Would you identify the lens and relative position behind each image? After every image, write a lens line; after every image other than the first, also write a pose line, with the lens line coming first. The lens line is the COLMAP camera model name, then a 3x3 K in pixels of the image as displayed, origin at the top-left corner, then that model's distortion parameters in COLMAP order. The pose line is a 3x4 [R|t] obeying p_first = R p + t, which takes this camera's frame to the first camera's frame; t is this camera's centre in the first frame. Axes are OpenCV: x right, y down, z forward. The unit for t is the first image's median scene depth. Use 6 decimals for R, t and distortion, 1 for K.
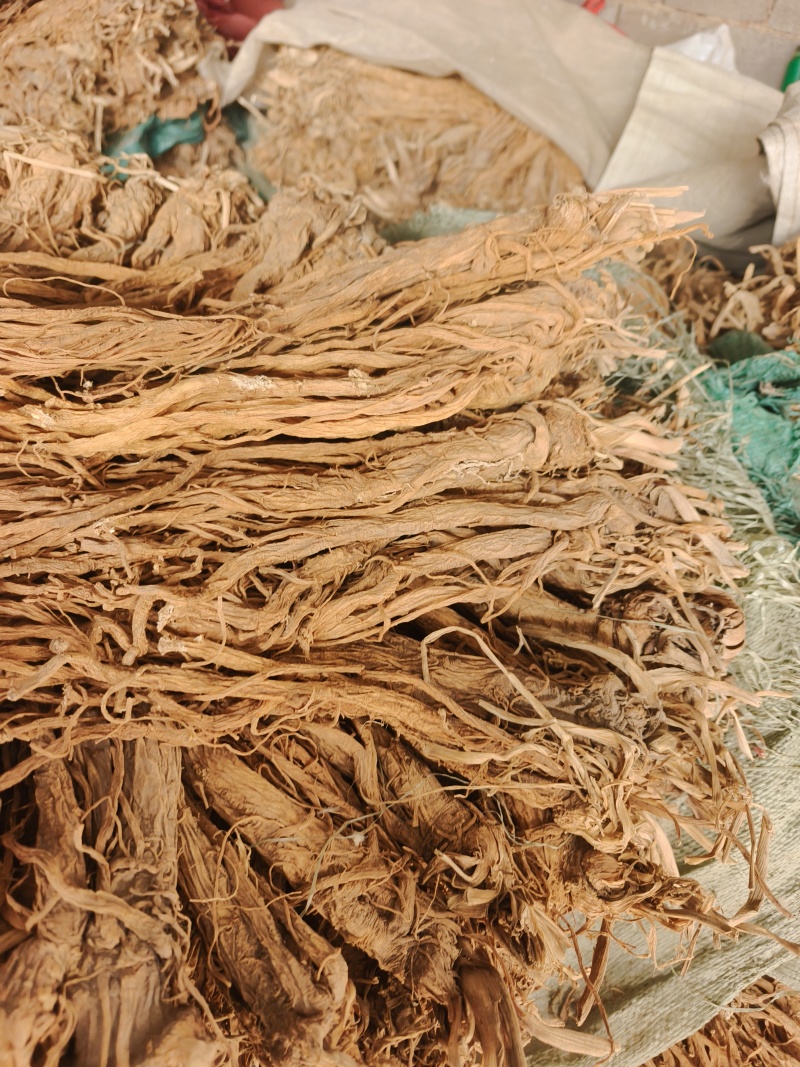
lens RADIAL K [[806.9, 0, 398.2], [0, 806.9, 537.7], [0, 0, 1]] dist [0.006391, -0.007700]
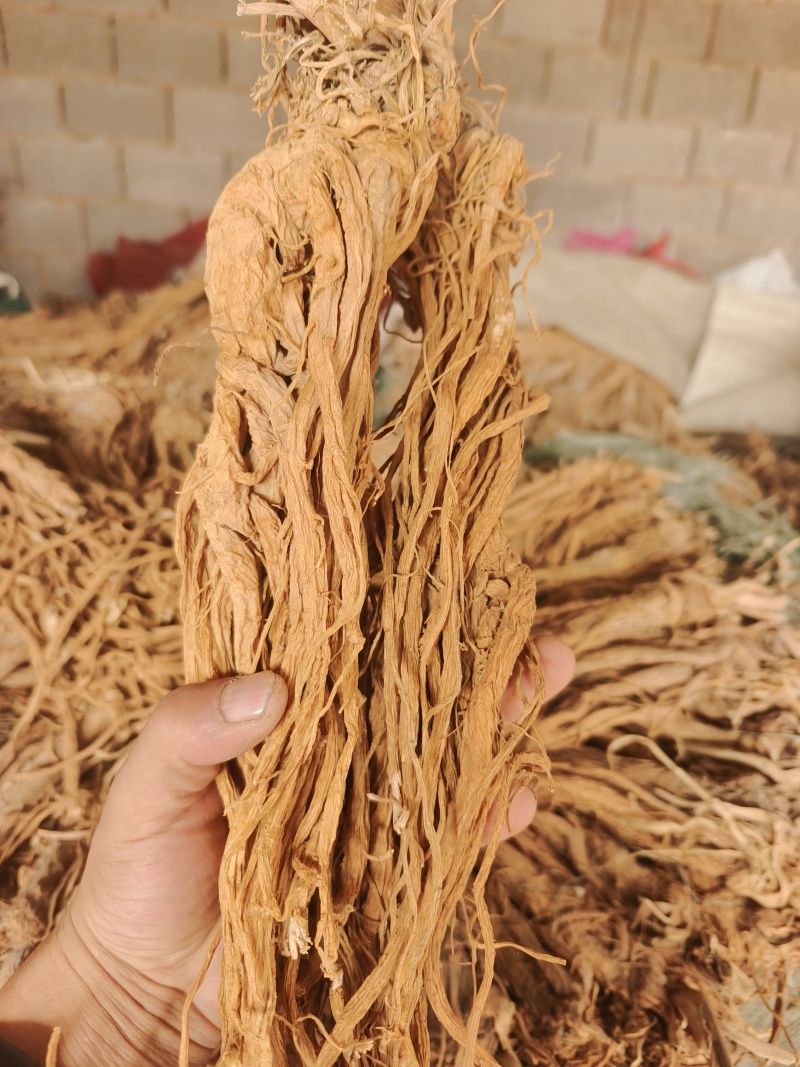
lens RADIAL K [[806.9, 0, 398.2], [0, 806.9, 537.7], [0, 0, 1]] dist [0.006391, -0.007700]
pose [[0.989915, -0.074148, -0.120705, -0.134004], [0.042470, 0.968220, -0.246468, 0.107168], [0.135144, 0.238856, 0.961605, -0.466663]]
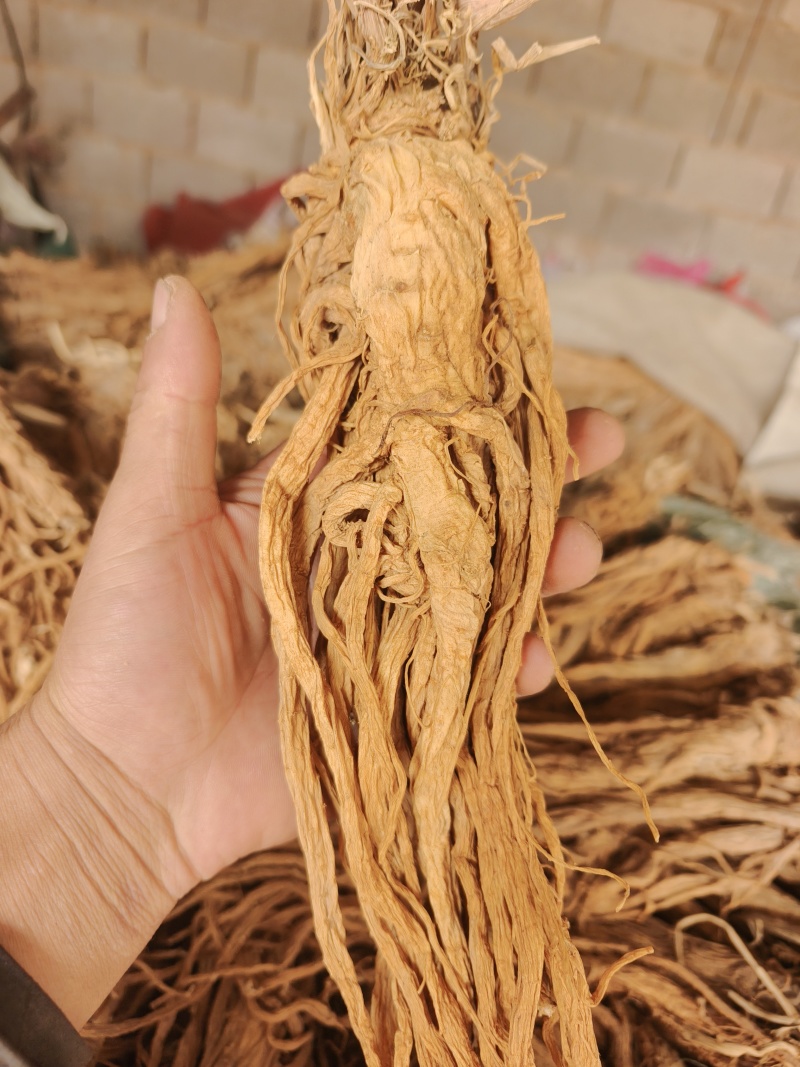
lens RADIAL K [[805.6, 0, 396.3], [0, 805.6, 529.6], [0, 0, 1]] dist [0.019852, -0.042690]
pose [[0.987529, 0.077180, -0.137224, -0.243822], [-0.108845, 0.964437, -0.240862, -0.089820], [0.113755, 0.252794, 0.960810, -0.259863]]
